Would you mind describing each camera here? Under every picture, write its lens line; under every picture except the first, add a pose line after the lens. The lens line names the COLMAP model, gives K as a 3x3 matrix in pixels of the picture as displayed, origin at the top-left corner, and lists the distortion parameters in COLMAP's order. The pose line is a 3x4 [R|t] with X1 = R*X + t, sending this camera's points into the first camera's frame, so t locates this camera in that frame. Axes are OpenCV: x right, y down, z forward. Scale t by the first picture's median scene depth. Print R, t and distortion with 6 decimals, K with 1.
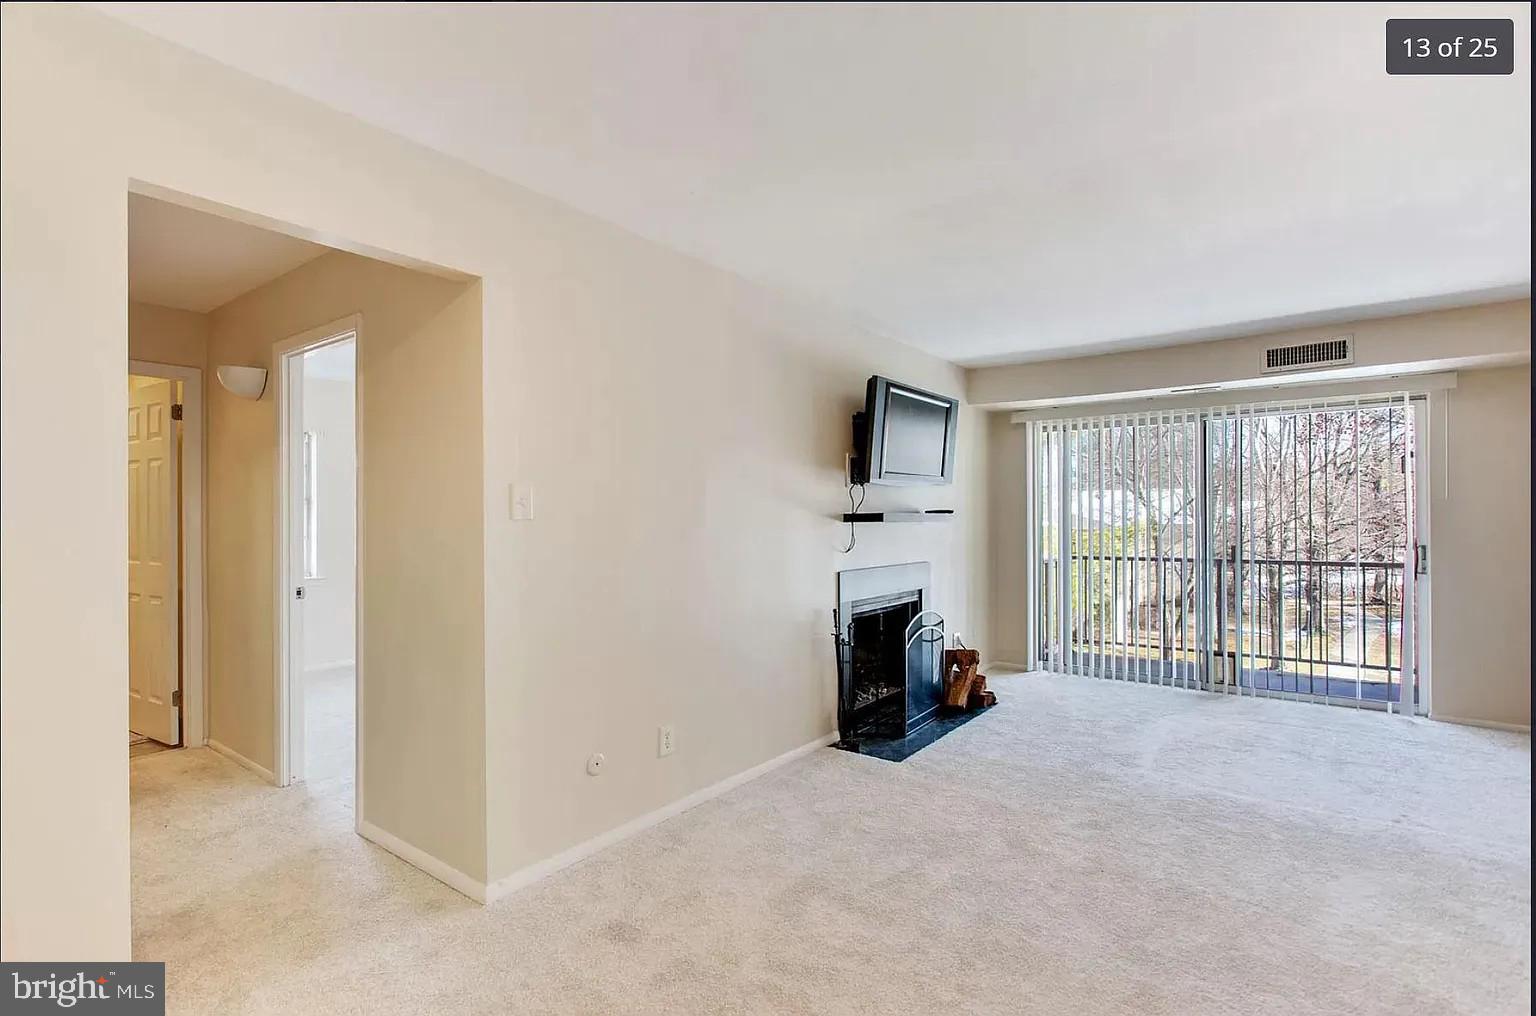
lens RADIAL K [[735.2, 0, 762.4], [0, 735.2, 515.5], [0, 0, 1]] dist [0.004560, 0.001493]
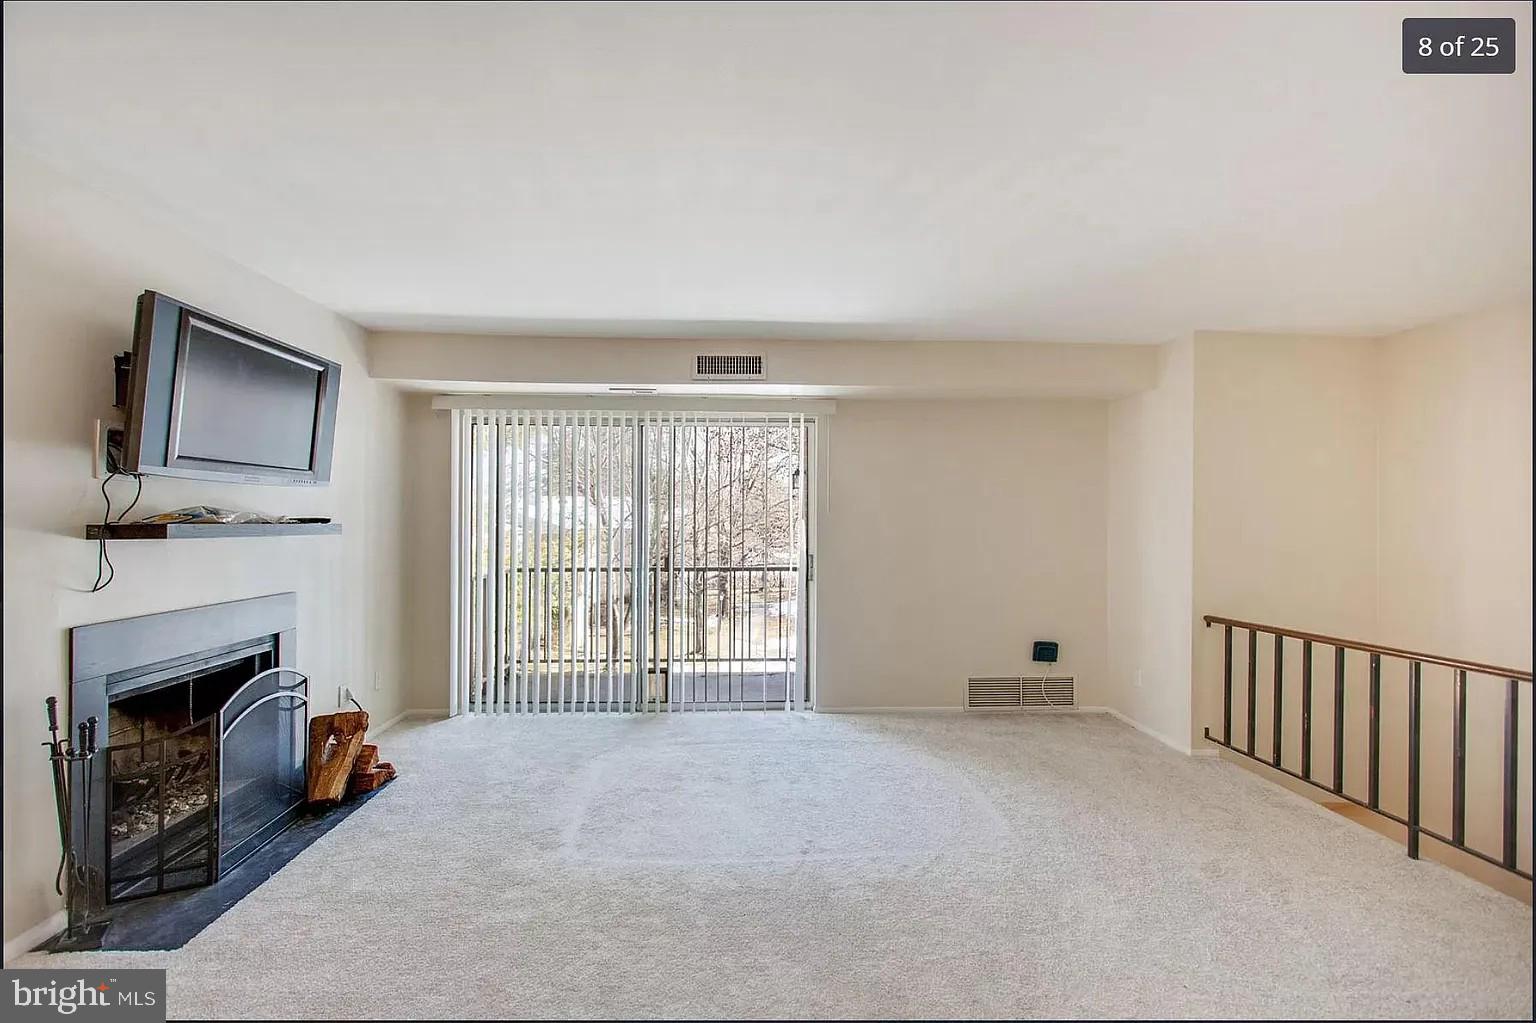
lens RADIAL K [[721.2, 0, 766.4], [0, 721.2, 521.9], [0, 0, 1]] dist [-0.003269, 0.001916]
pose [[0.763846, 0.006940, 0.645361, 0.134709], [-0.009787, 0.999952, 0.000831, -0.008833], [-0.645324, -0.006951, 0.763877, 0.202118]]
